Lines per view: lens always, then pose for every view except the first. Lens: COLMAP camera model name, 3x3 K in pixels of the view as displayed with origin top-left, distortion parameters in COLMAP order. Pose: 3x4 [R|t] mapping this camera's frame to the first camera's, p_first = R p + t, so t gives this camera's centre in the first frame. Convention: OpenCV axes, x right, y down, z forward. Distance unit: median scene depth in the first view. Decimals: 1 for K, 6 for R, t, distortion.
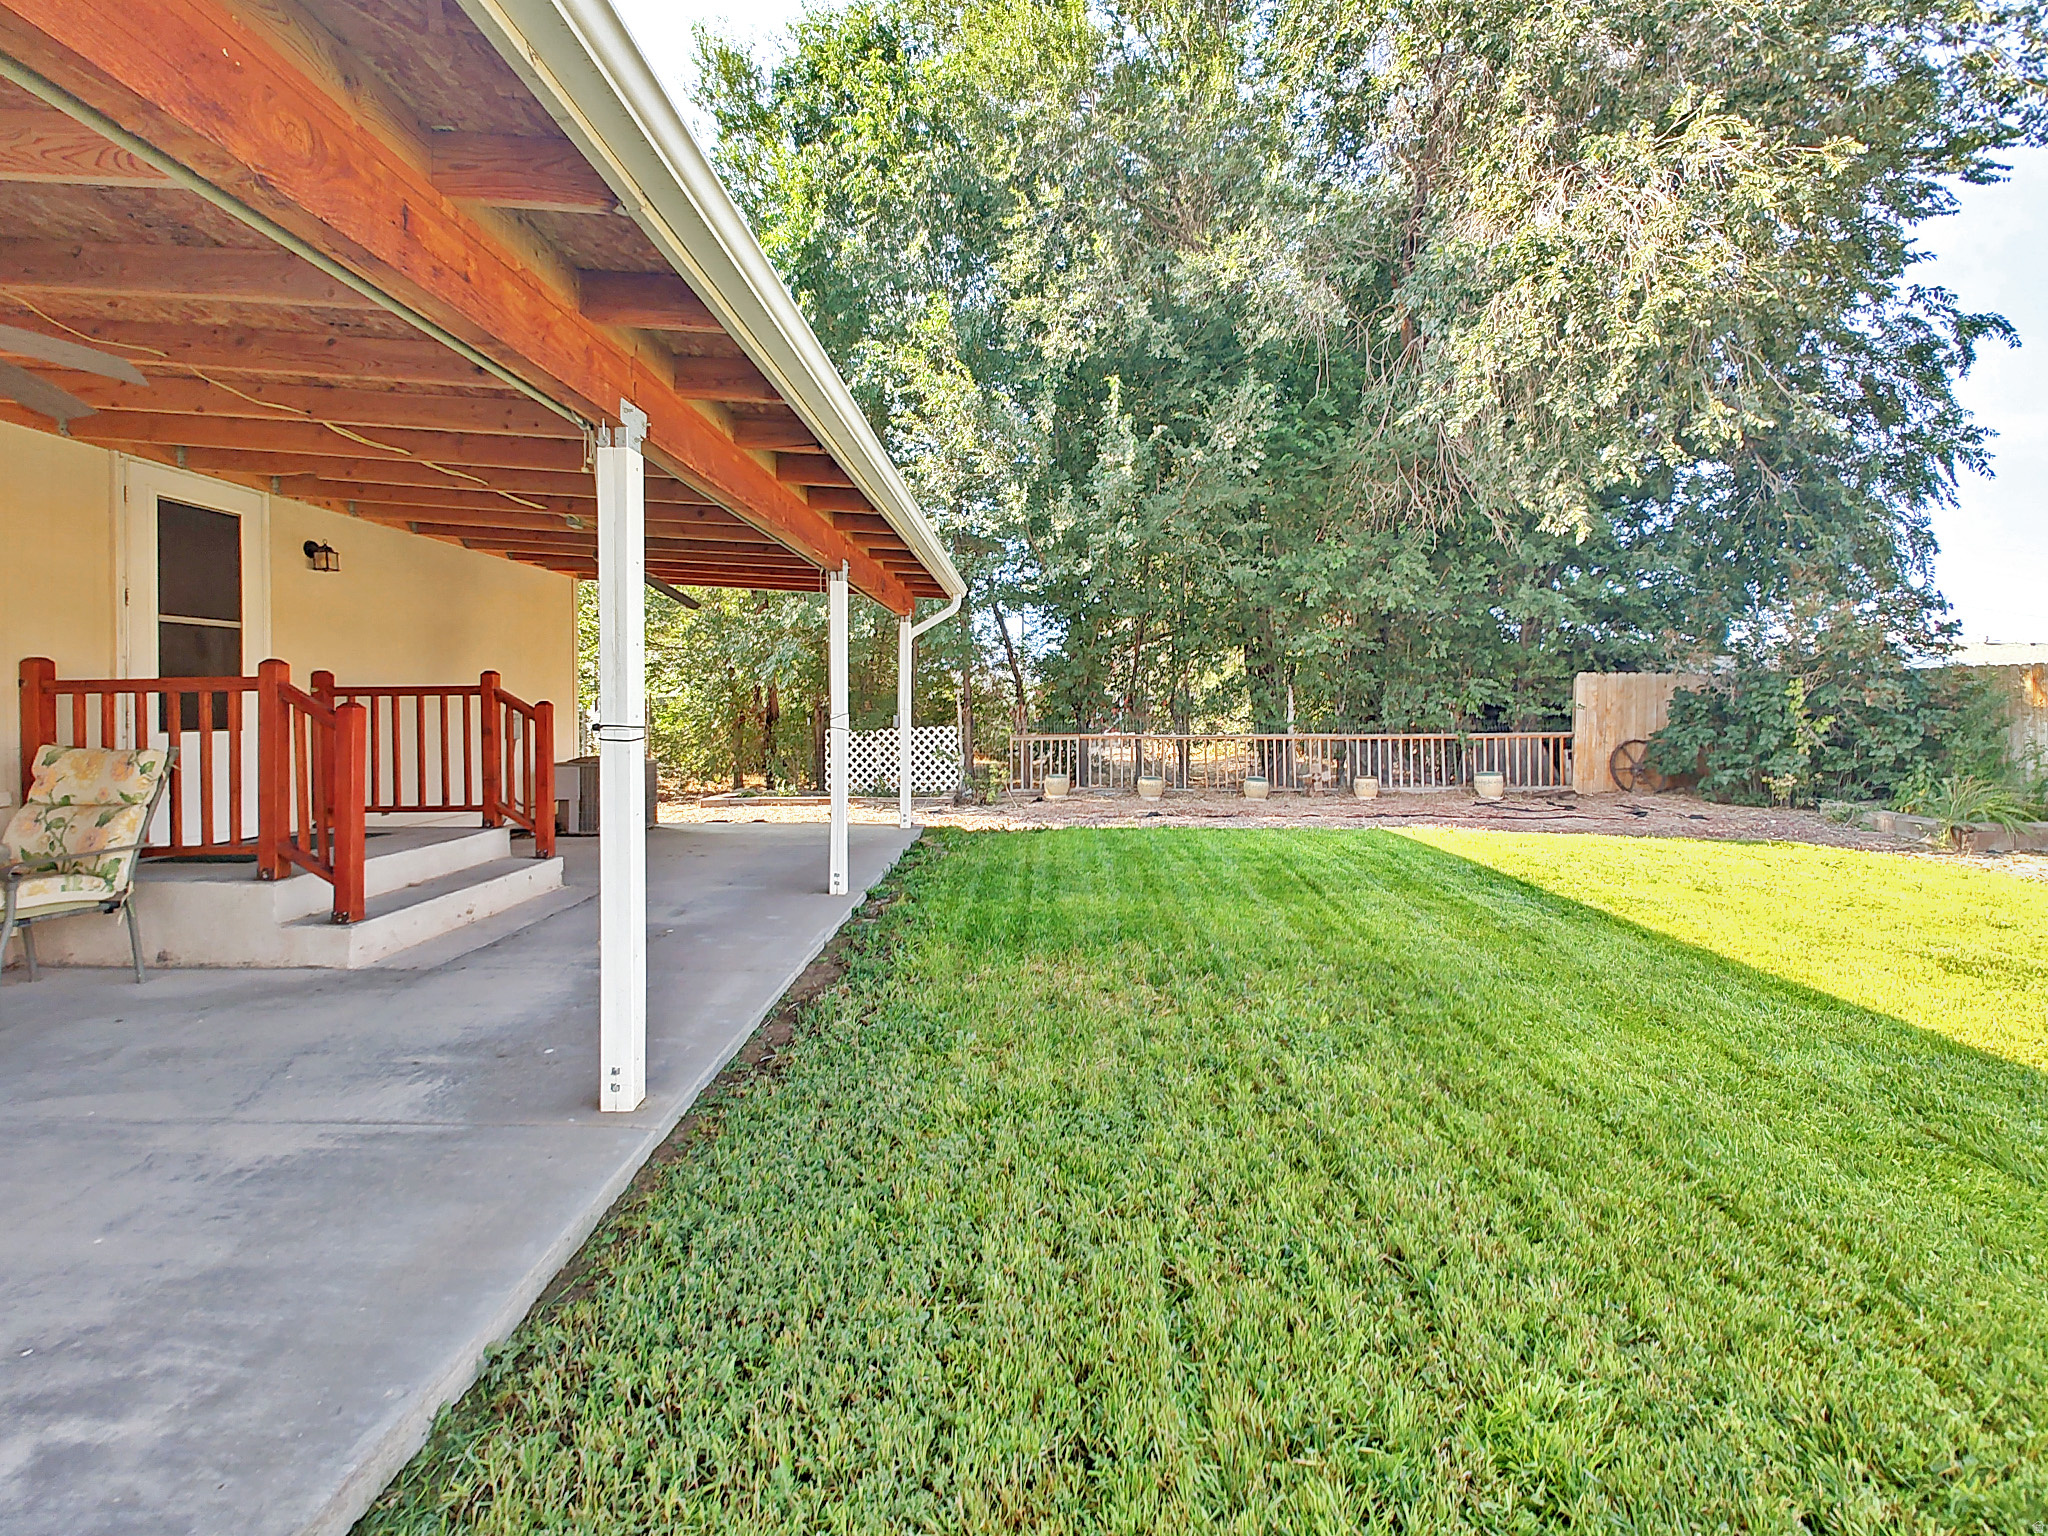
lens RADIAL K [[834.1, 0, 1072.8], [0, 834.1, 703.0], [0, 0, 1]] dist [0.000203, 0.000057]
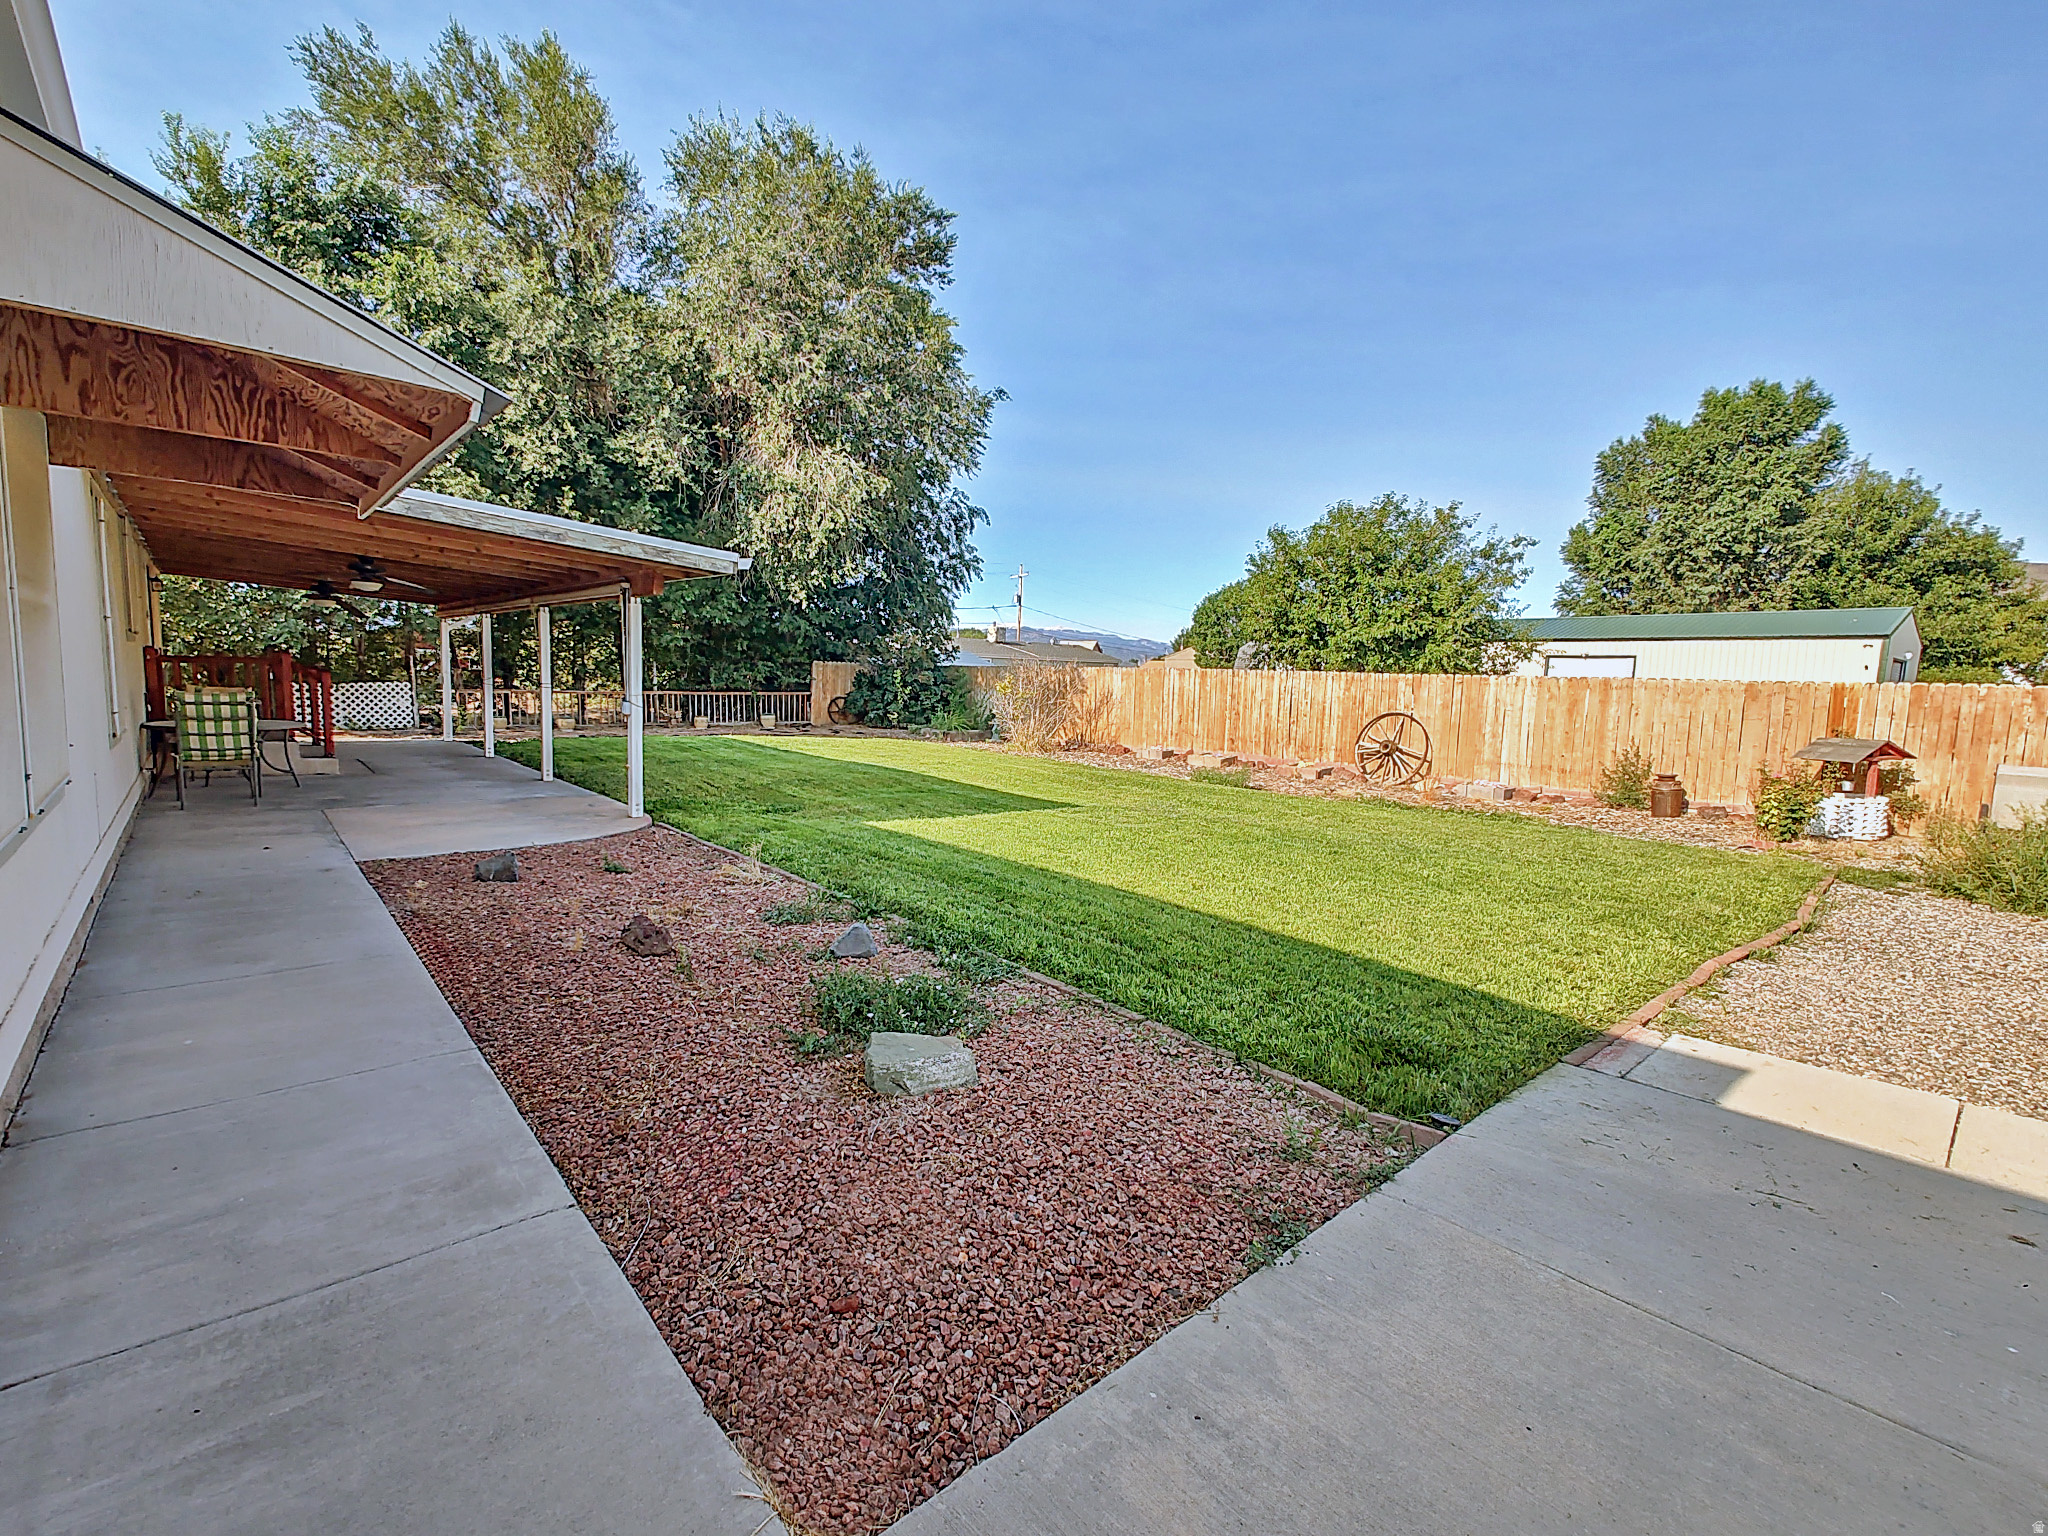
lens RADIAL K [[820.8, 0, 1018.4], [0, 820.8, 757.8], [0, 0, 1]] dist [-0.000153, -0.000014]
pose [[0.735375, -0.038262, 0.676580, -0.337264], [-0.038475, 0.994437, 0.098056, -0.018715], [-0.676568, -0.098139, 0.729812, -0.734217]]
